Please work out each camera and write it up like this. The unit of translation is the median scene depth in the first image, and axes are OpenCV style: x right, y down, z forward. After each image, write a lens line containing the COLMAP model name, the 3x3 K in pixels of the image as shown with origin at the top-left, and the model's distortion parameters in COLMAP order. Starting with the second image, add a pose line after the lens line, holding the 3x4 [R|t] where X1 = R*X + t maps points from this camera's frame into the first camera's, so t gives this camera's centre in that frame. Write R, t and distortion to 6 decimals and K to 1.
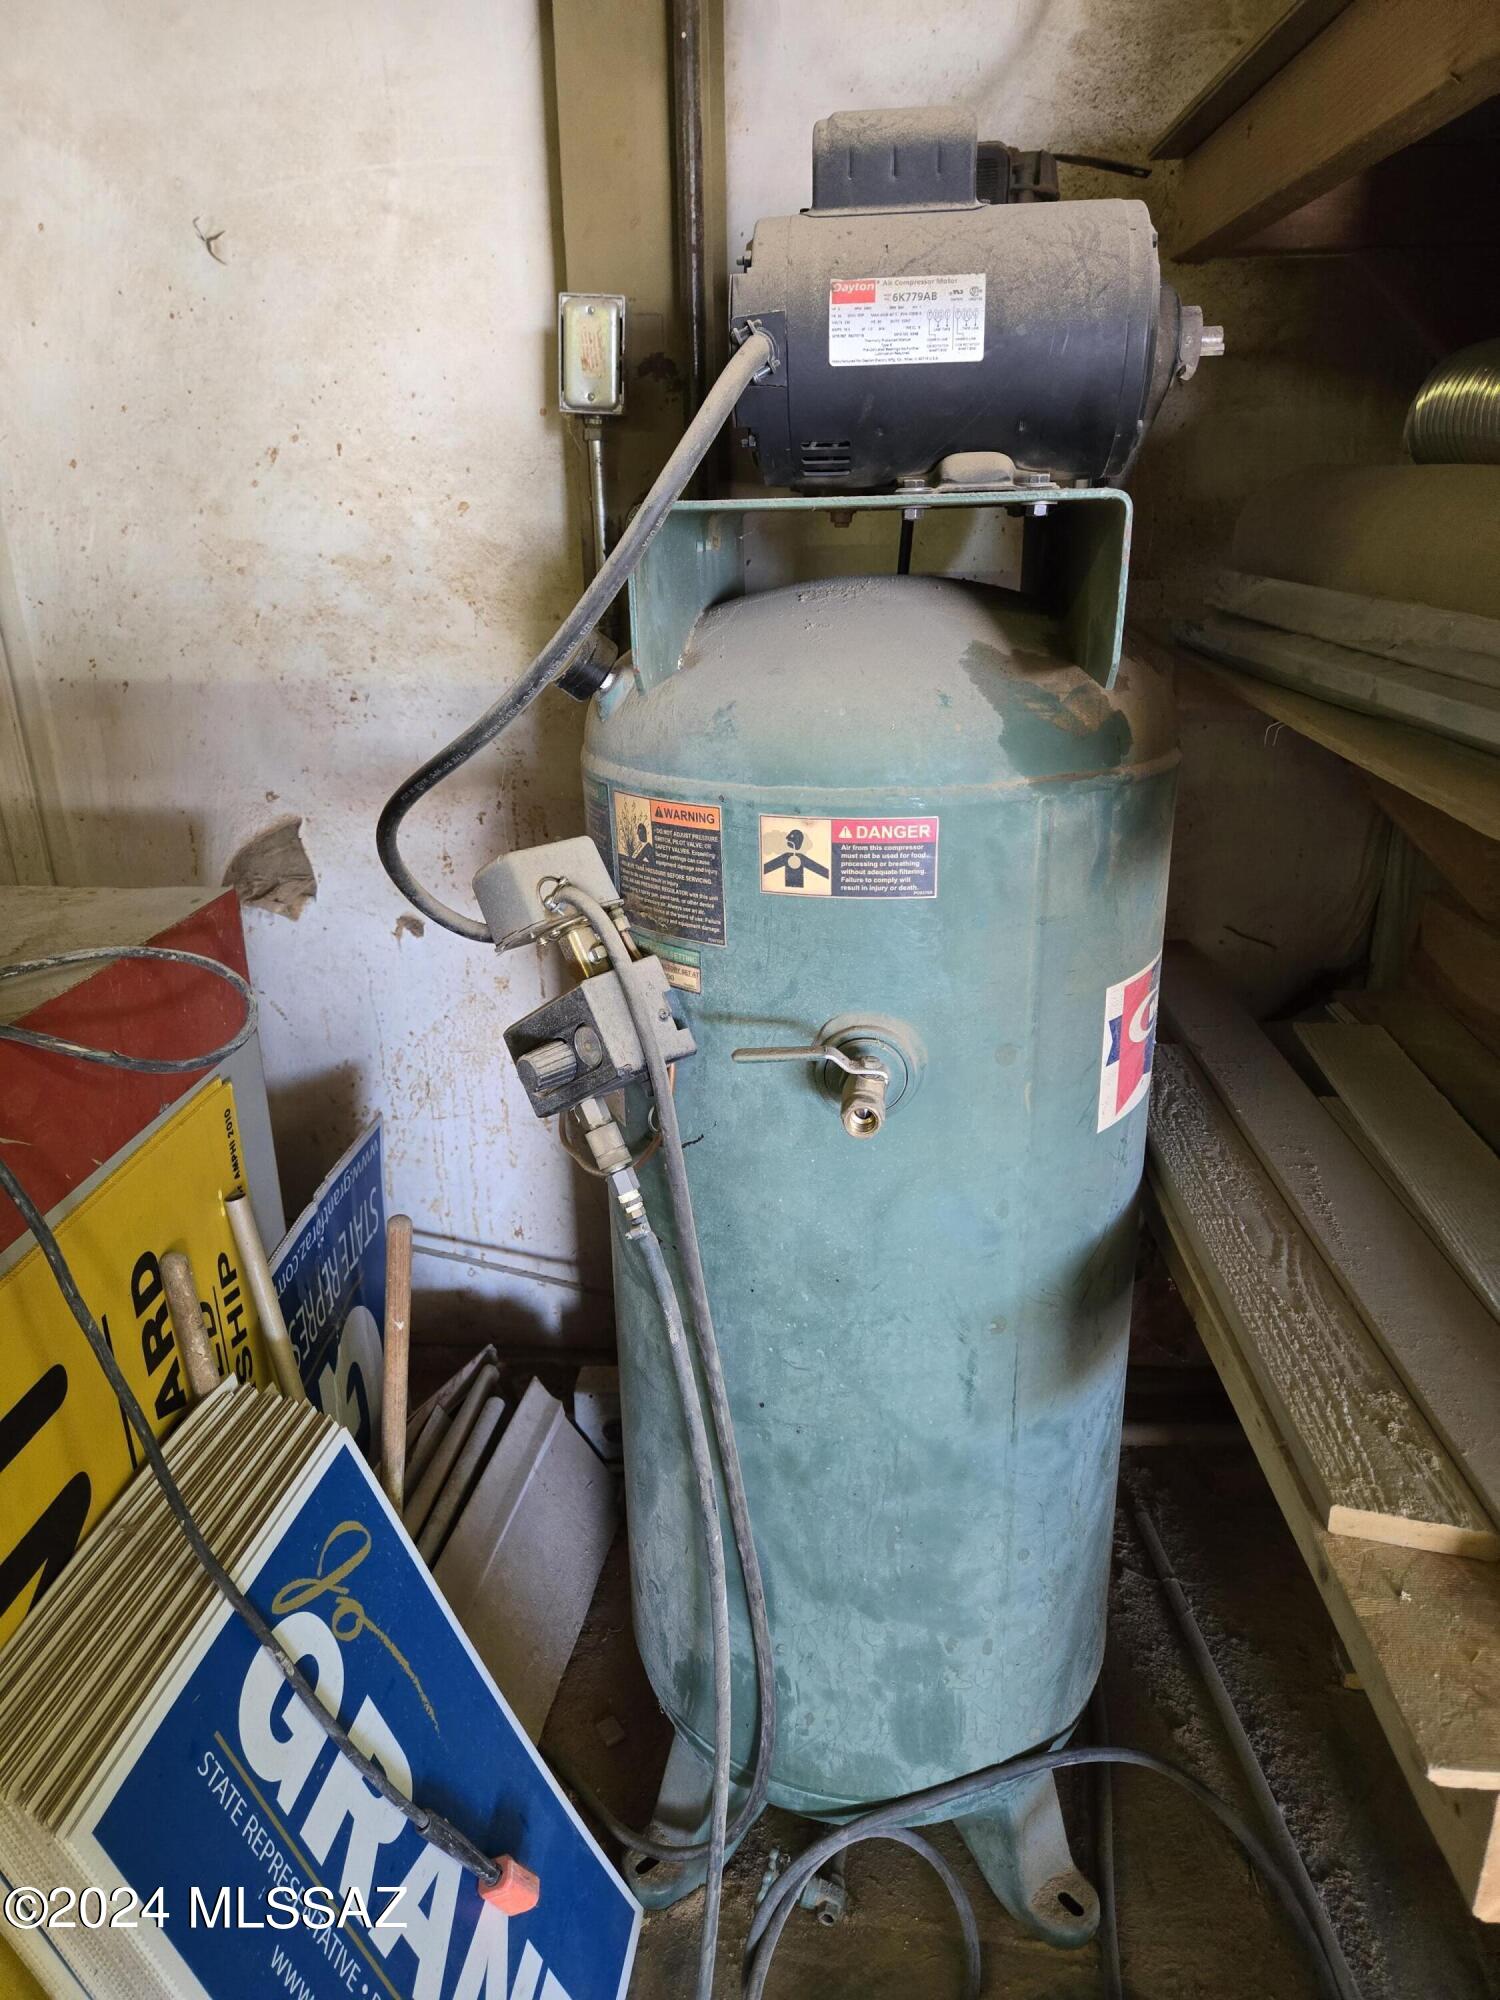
lens RADIAL K [[1341.4, 0, 742.7], [0, 1341.4, 992.6], [0, 0, 1]] dist [0.070512, -0.062302]
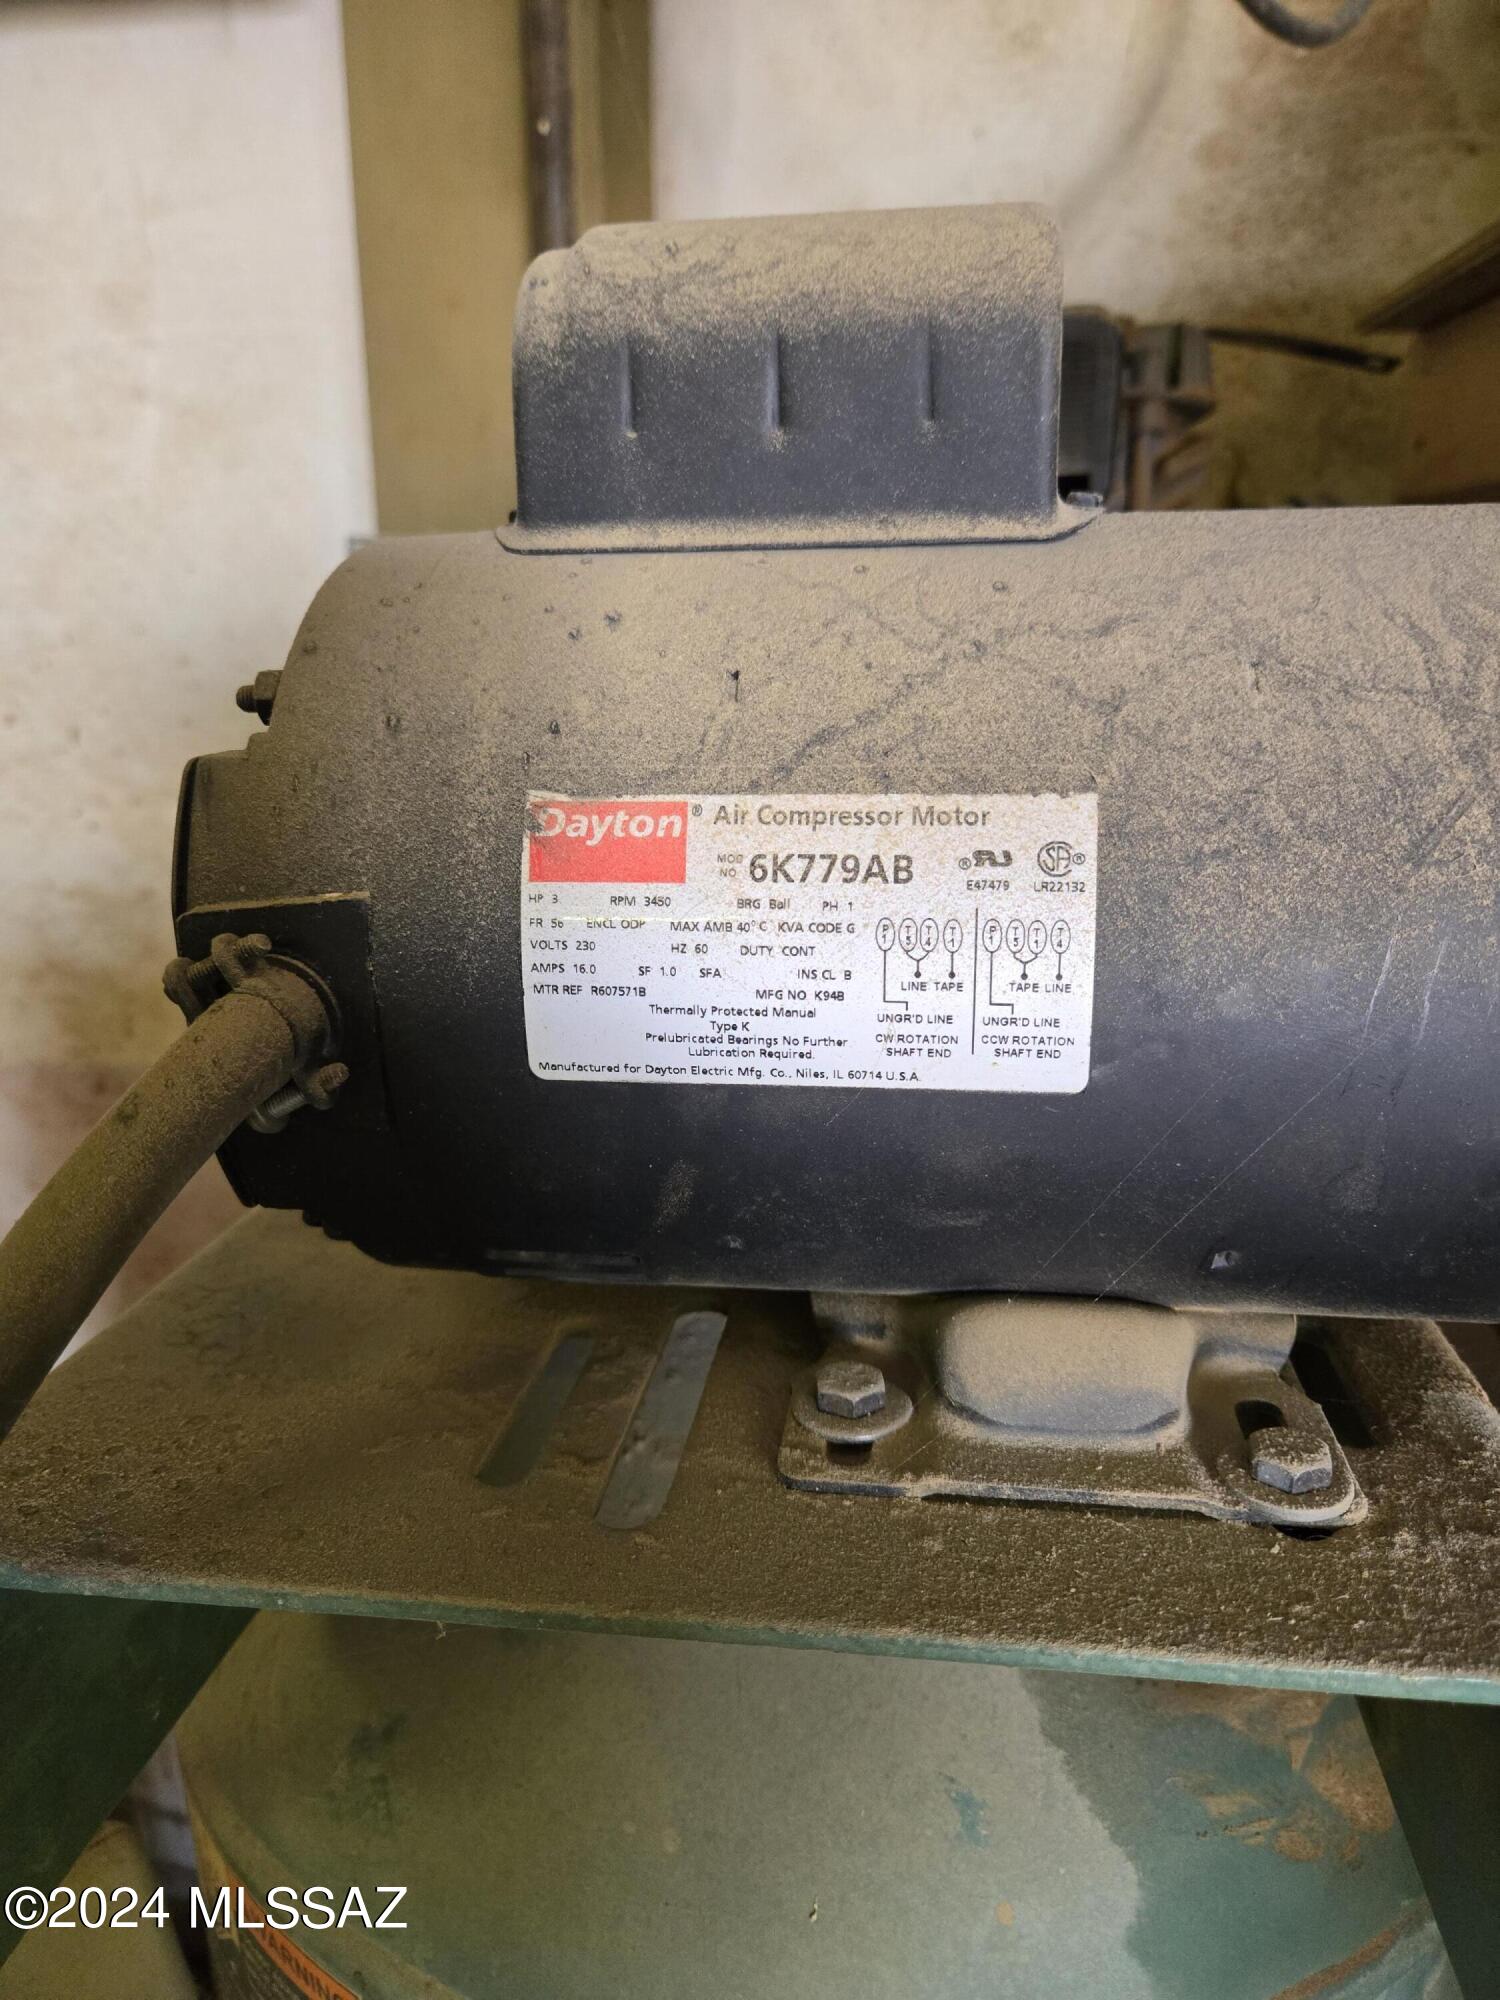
lens RADIAL K [[1341.4, 0, 757.0], [0, 1341.4, 985.7], [0, 0, 1]] dist [0.070512, -0.062302]
pose [[0.999240, 0.018201, -0.034474, 0.119045], [-0.021159, 0.995939, -0.087503, -0.455023], [0.032741, 0.088166, 0.995568, 0.722322]]
